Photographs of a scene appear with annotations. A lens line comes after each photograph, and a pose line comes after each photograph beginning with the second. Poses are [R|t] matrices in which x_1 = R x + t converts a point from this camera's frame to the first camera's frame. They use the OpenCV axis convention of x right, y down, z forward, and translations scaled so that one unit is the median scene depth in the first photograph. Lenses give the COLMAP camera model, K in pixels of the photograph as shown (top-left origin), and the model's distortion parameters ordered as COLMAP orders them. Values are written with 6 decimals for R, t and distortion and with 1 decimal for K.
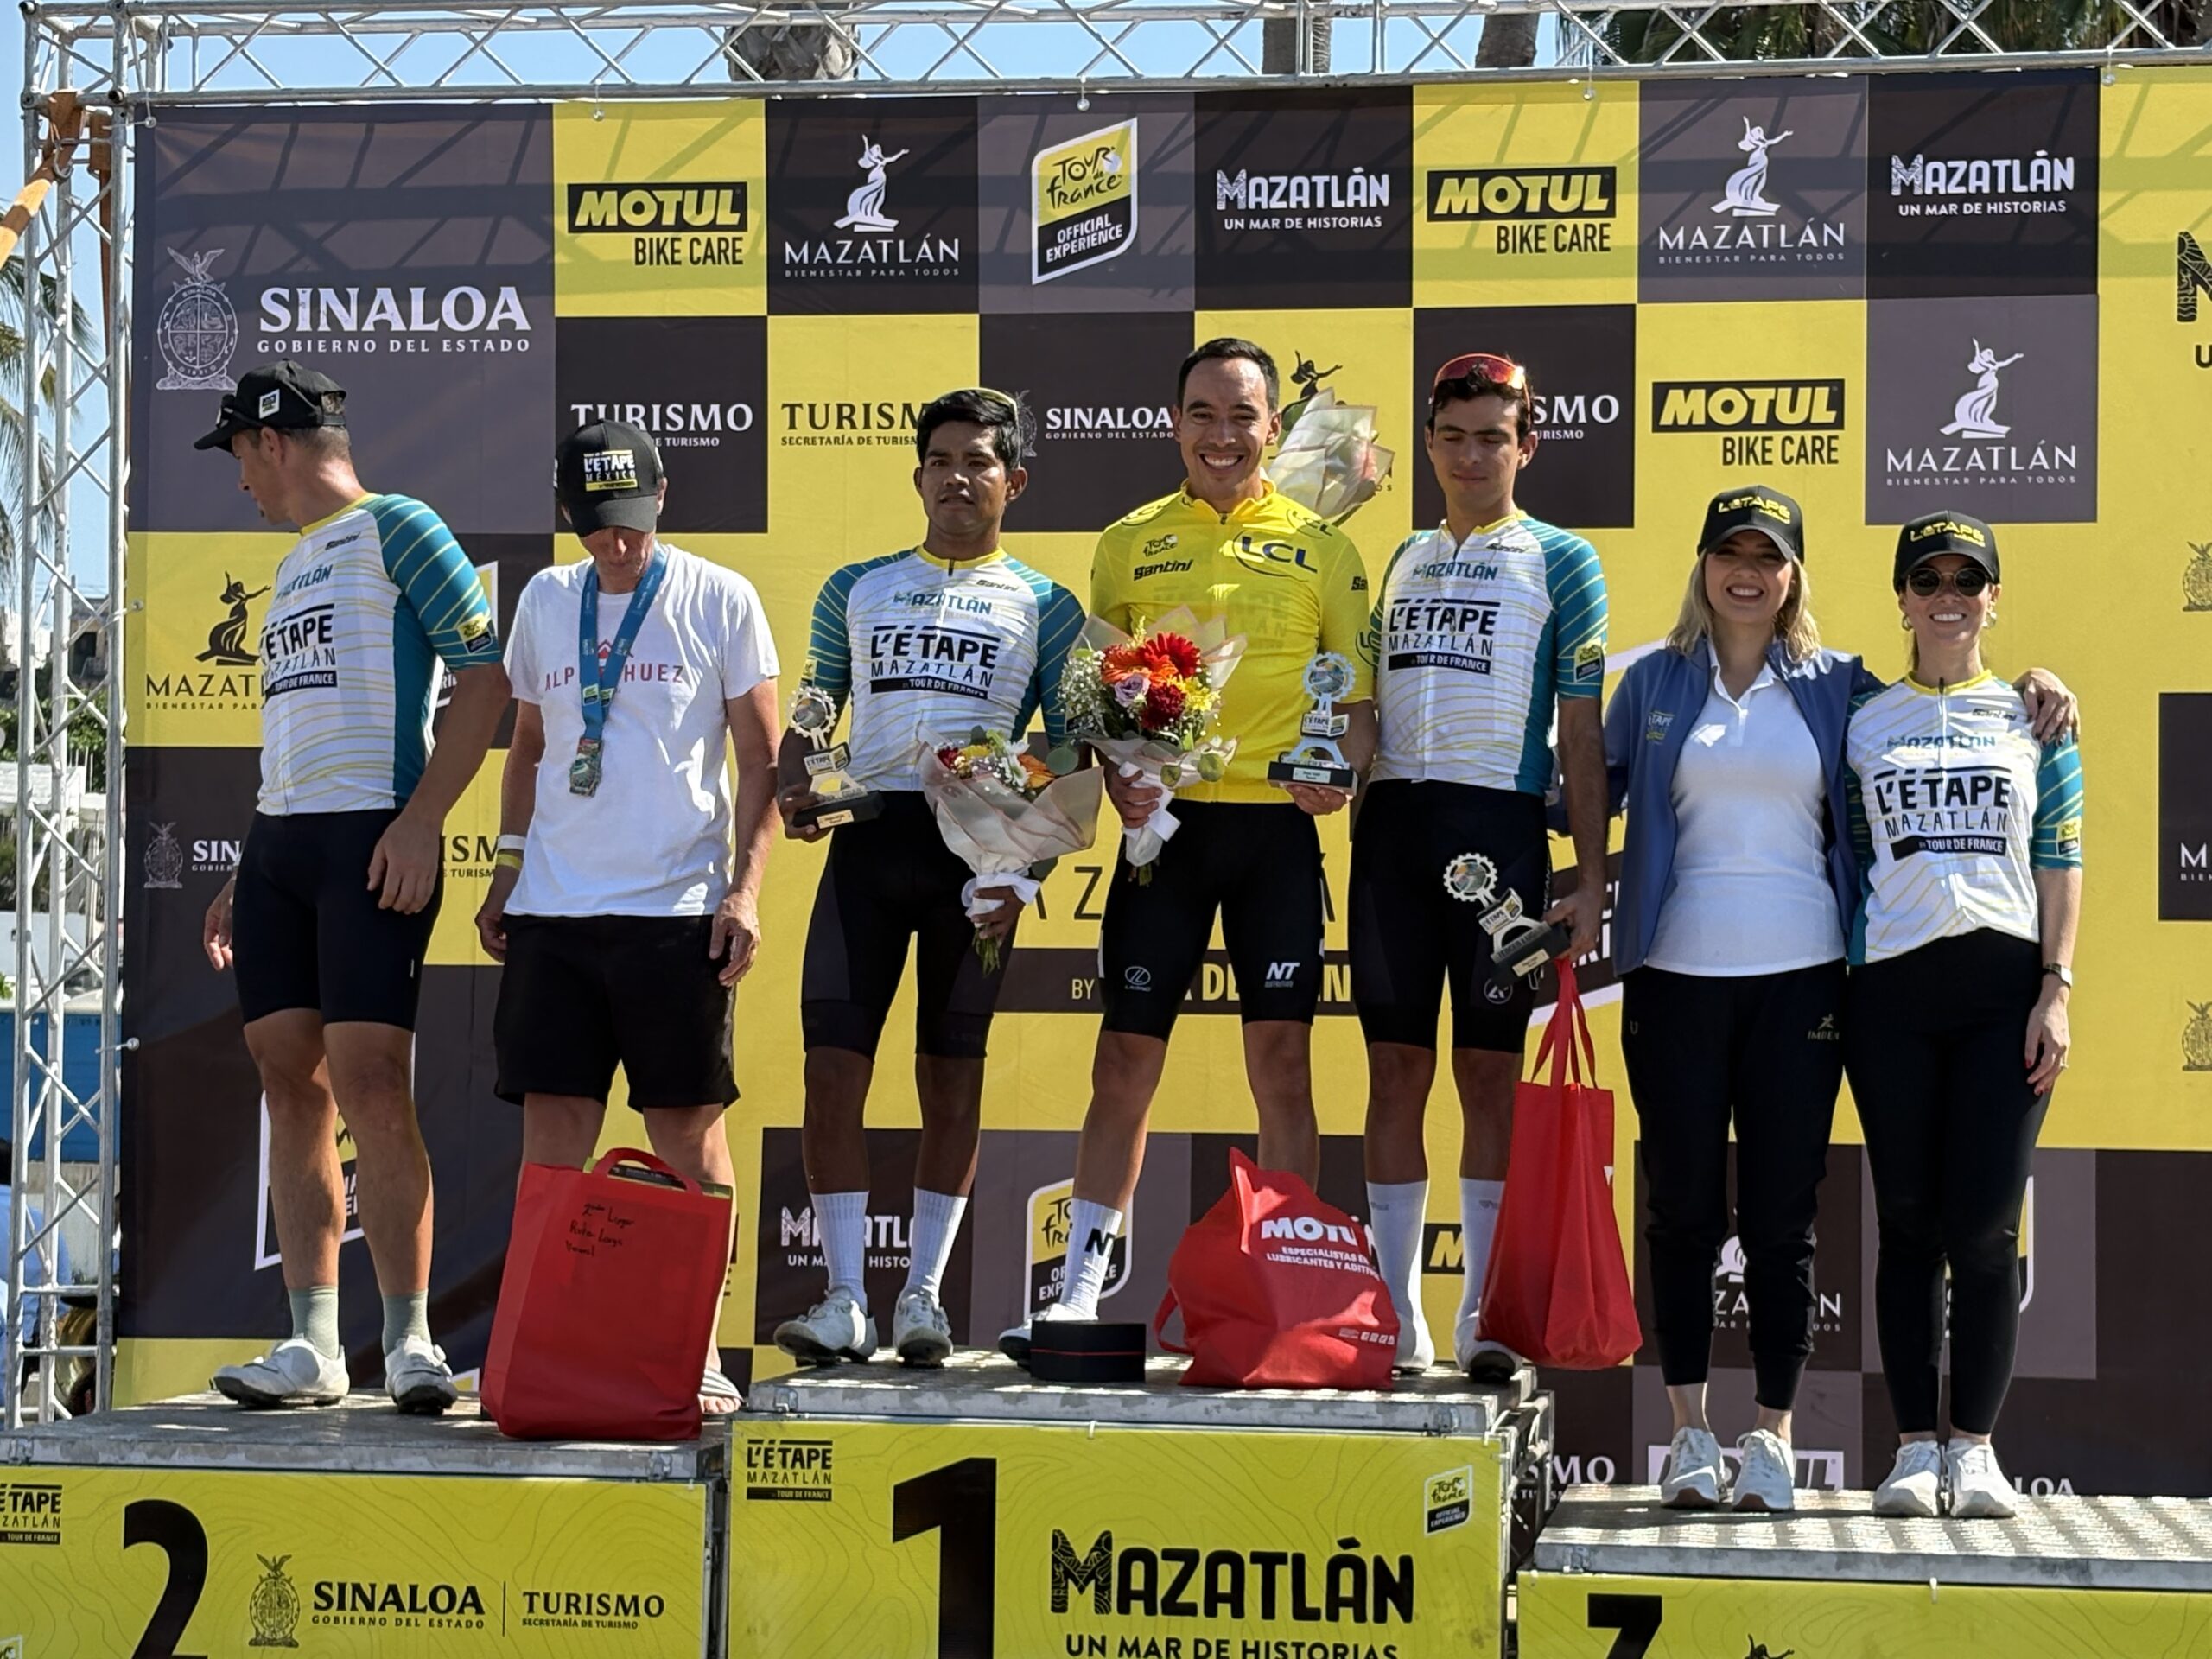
lens RADIAL K [[4457.6, 0, 1104.0], [0, 4457.6, 950.0], [0, 0, 1]] dist [0.411939, -2.219399]
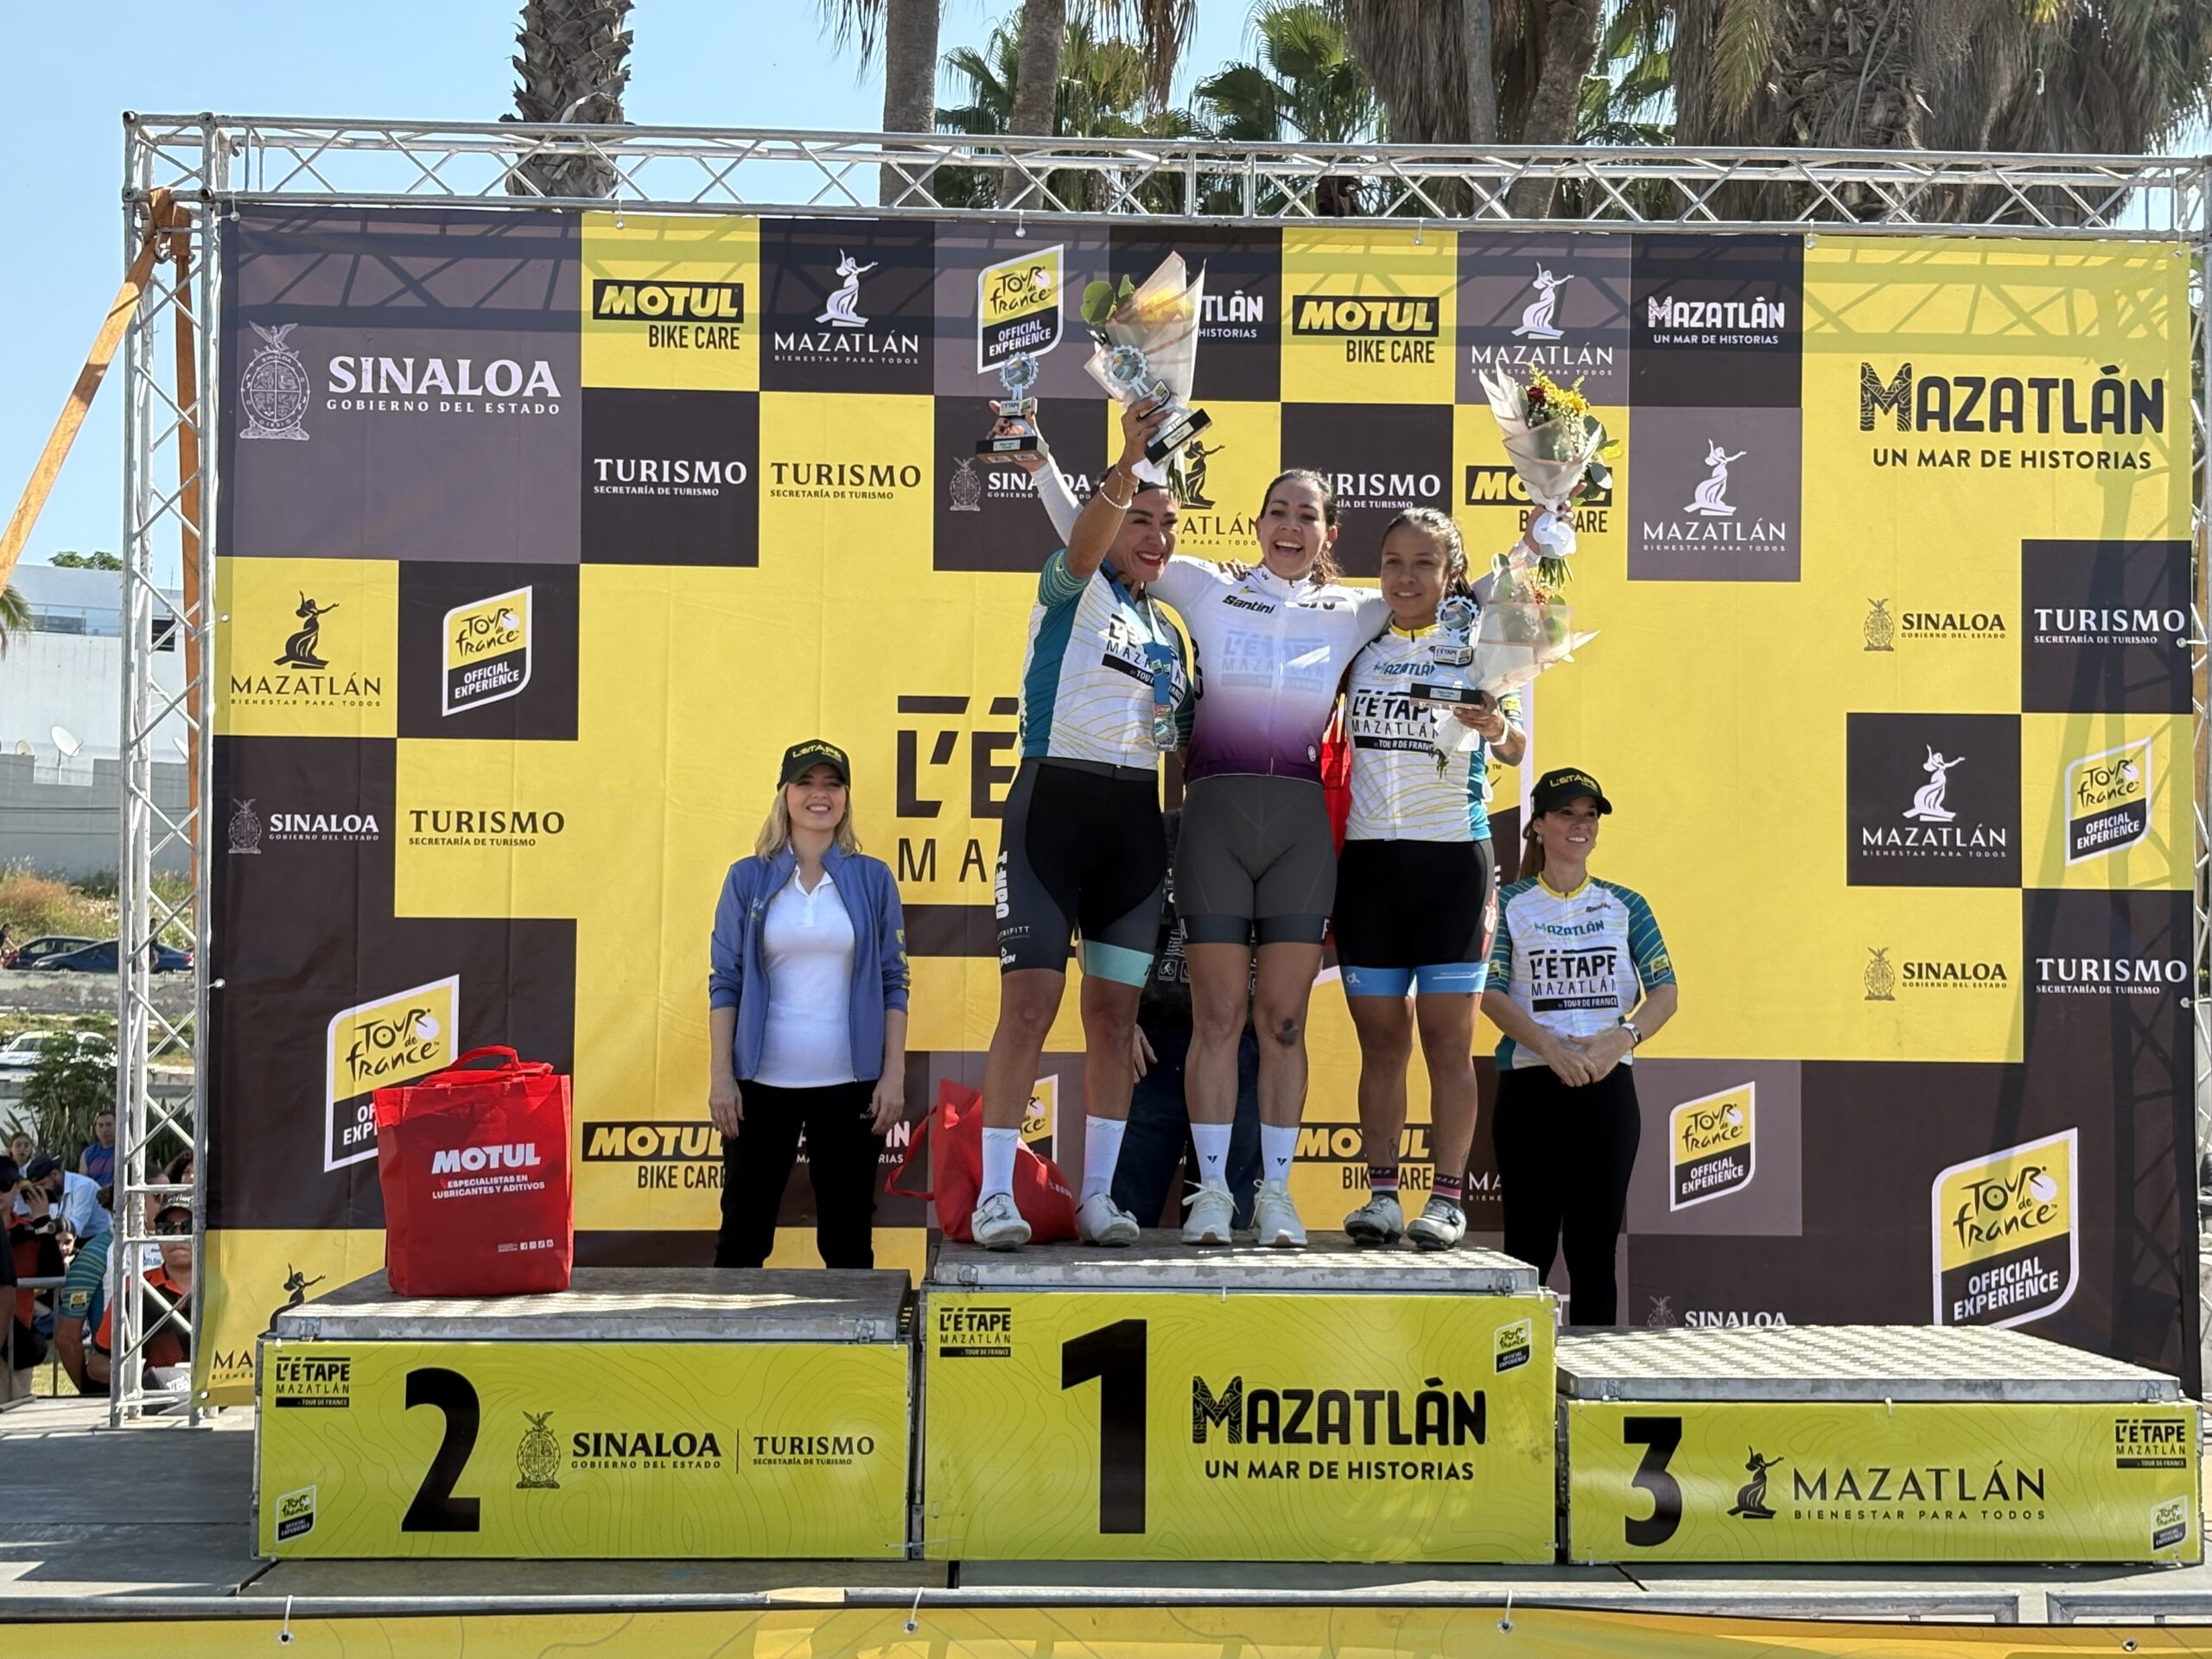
lens RADIAL K [[3485.7, 0, 1131.9], [0, 3485.7, 869.4], [0, 0, 1]] dist [0.368040, -1.896177]
pose [[0.980994, 0.003456, 0.194005, -0.168268], [-0.002094, 0.999972, -0.007225, -0.003378], [-0.194025, 0.006682, 0.980974, 0.036160]]
